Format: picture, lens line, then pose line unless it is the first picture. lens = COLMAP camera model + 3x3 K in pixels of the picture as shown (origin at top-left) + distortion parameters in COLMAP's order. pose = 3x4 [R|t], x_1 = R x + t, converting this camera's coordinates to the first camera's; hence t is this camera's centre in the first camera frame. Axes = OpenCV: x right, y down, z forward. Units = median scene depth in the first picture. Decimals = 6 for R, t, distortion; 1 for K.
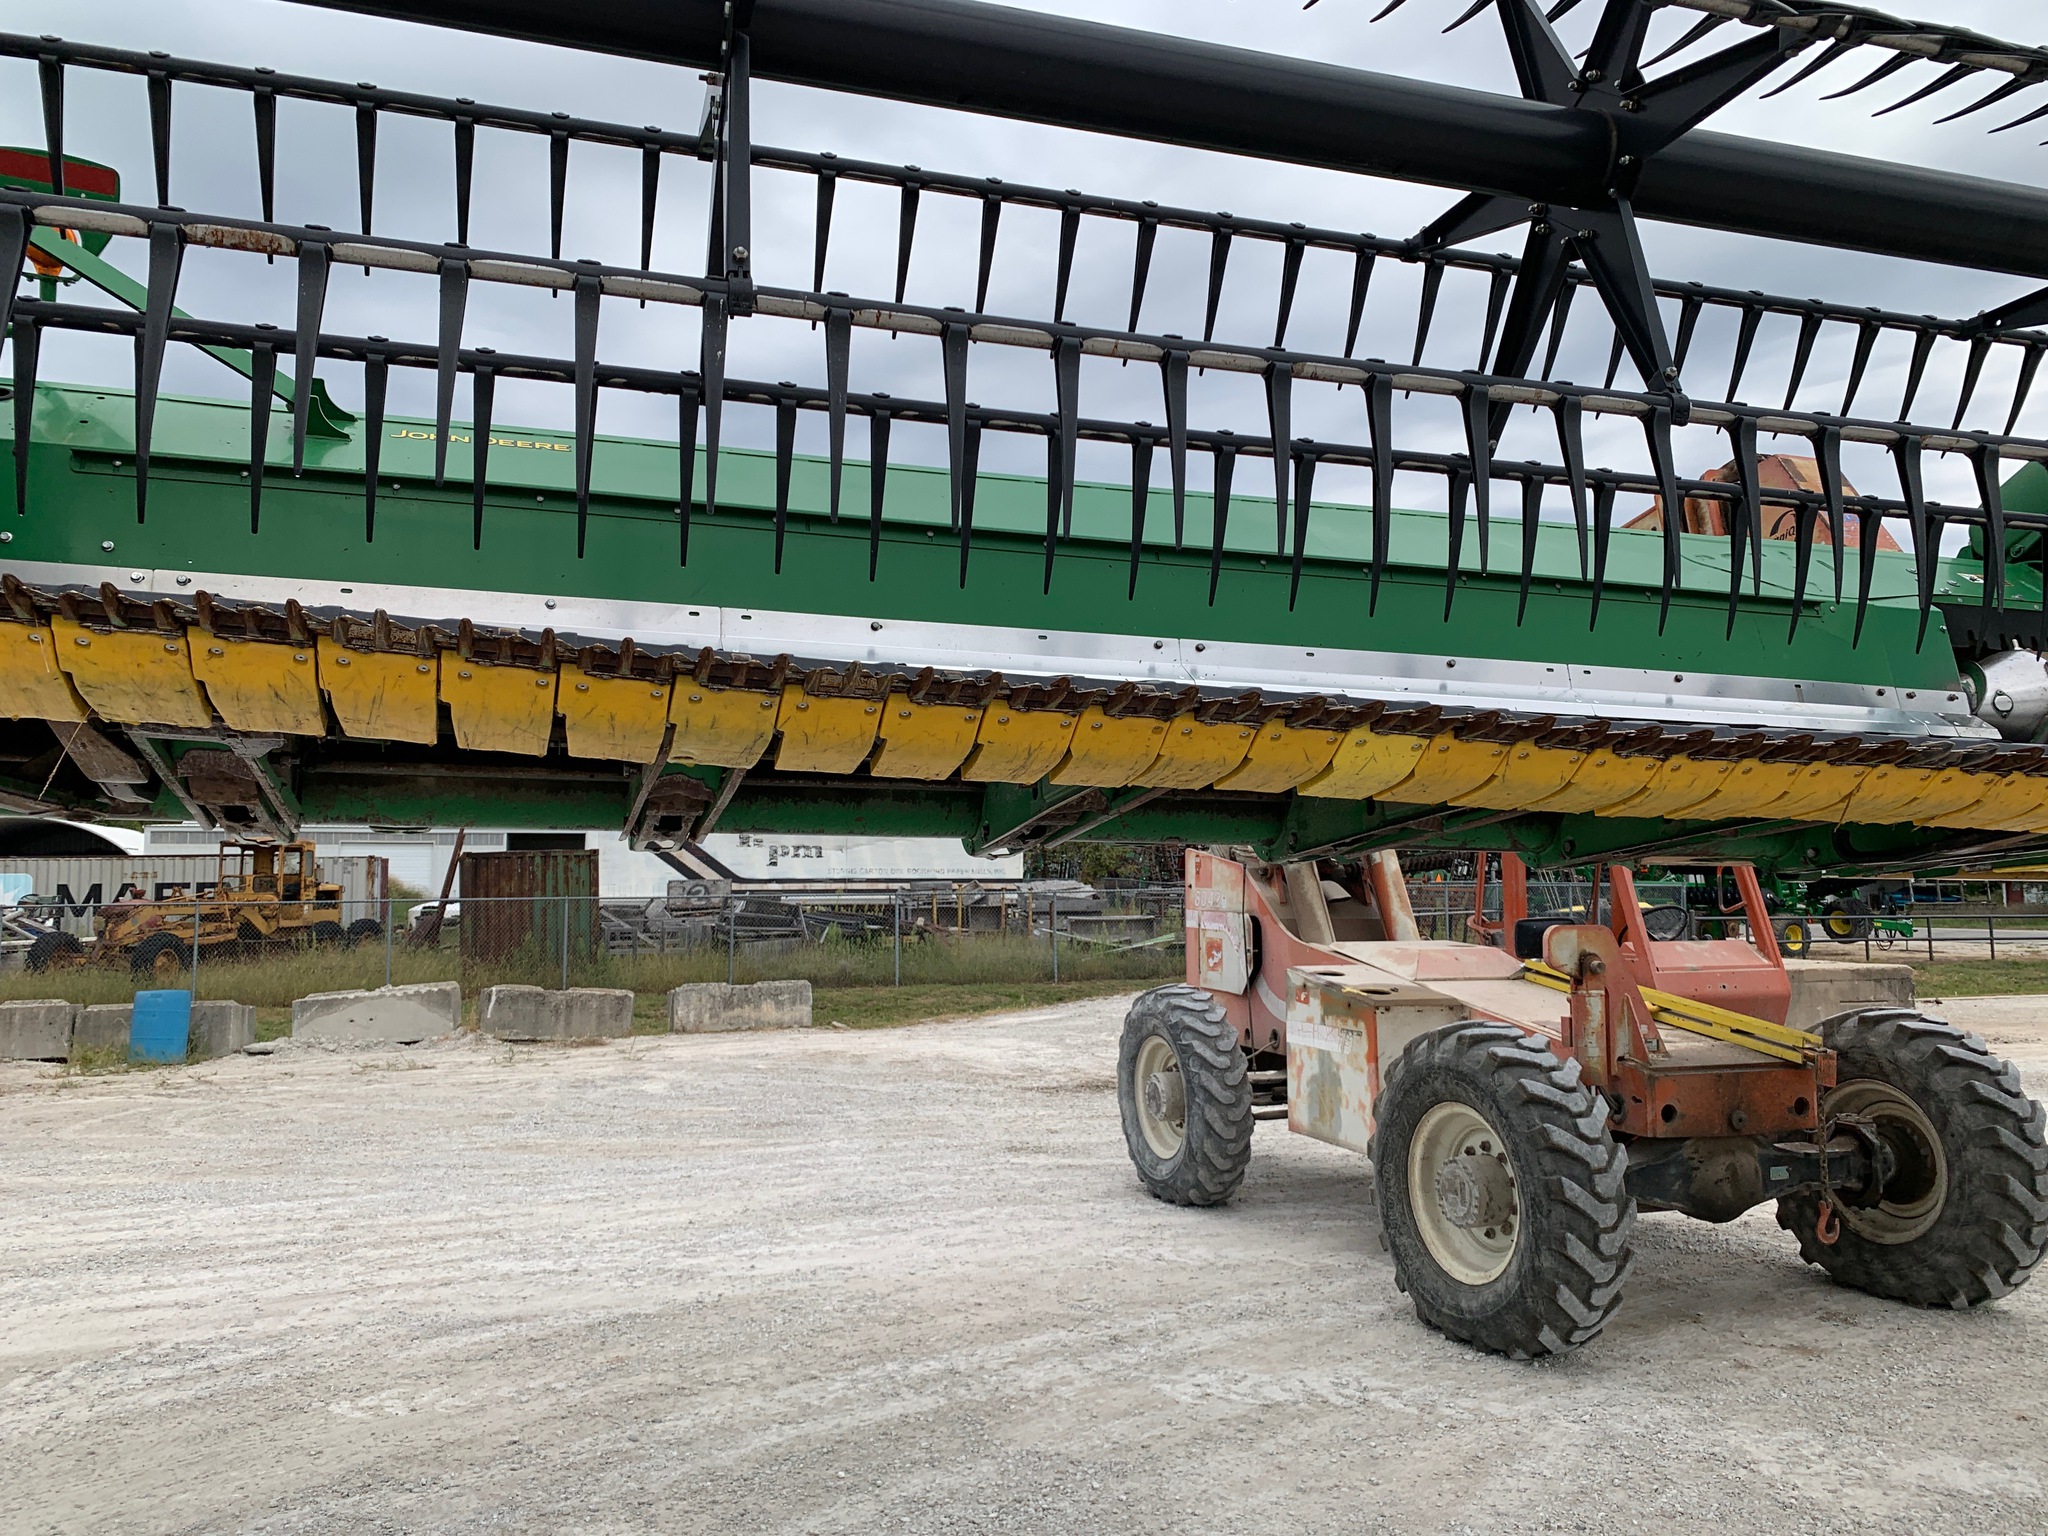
lens RADIAL K [[1483.6, 0, 1038.4], [0, 1483.6, 770.3], [0, 0, 1]] dist [0.003300, 0.001183]
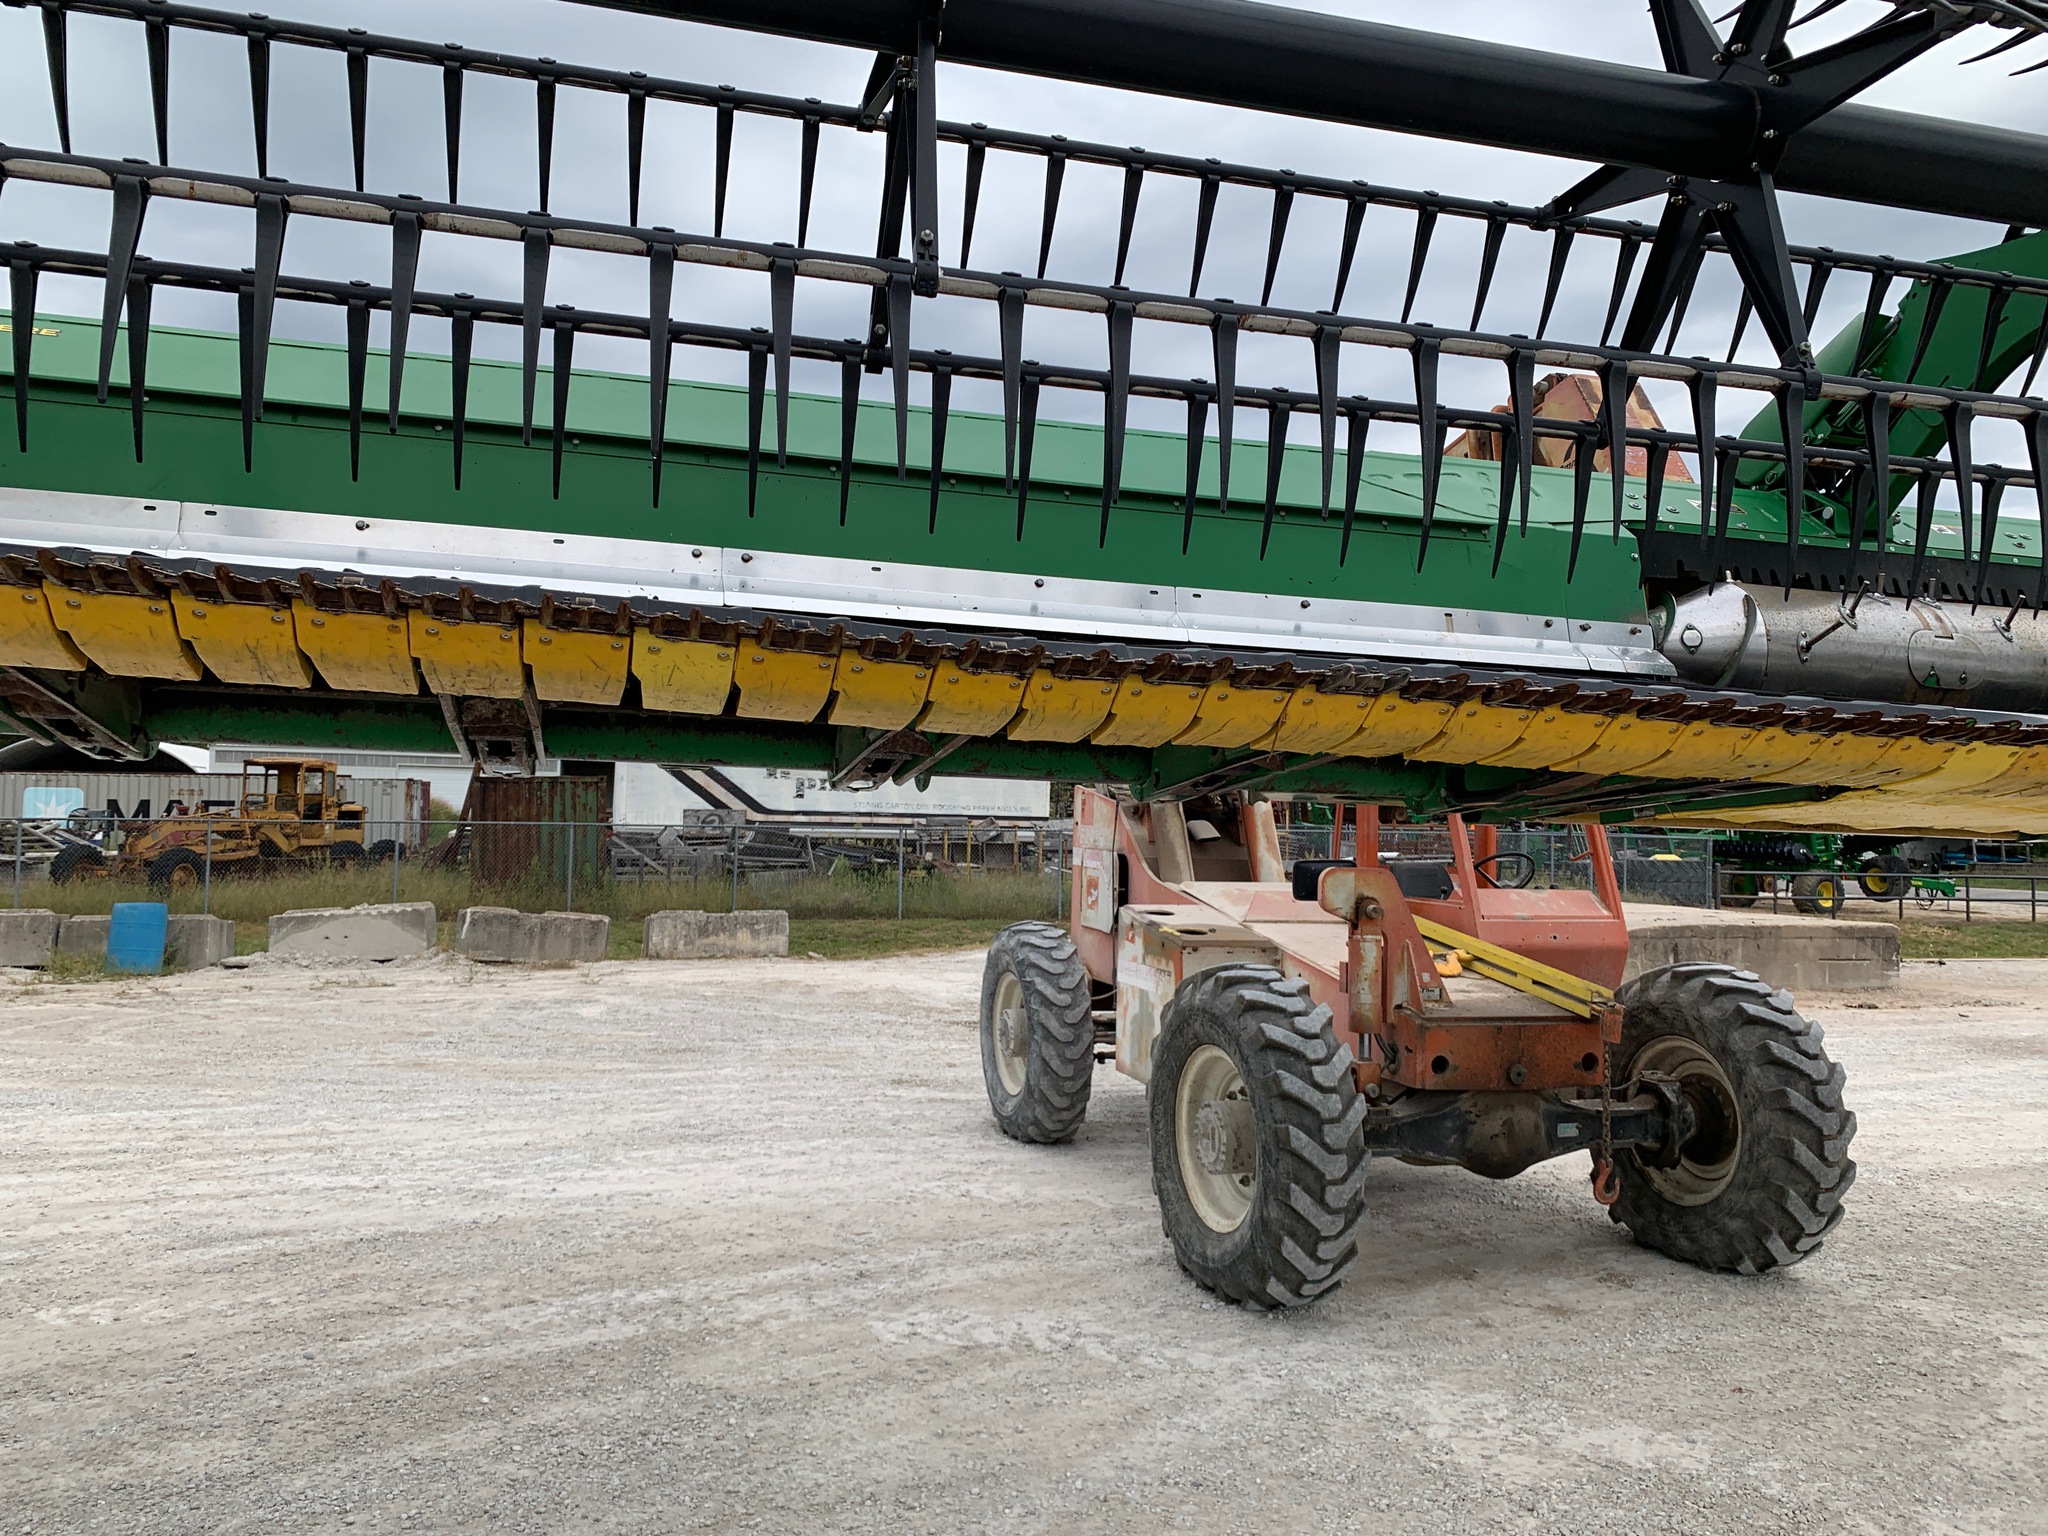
lens RADIAL K [[1483.6, 0, 1038.4], [0, 1483.6, 770.3], [0, 0, 1]] dist [0.003300, 0.001183]
pose [[0.998926, 0.022435, -0.040540, 0.174268], [-0.020734, 0.998907, 0.041886, 0.004642], [0.041436, -0.041000, 0.998300, 0.030850]]
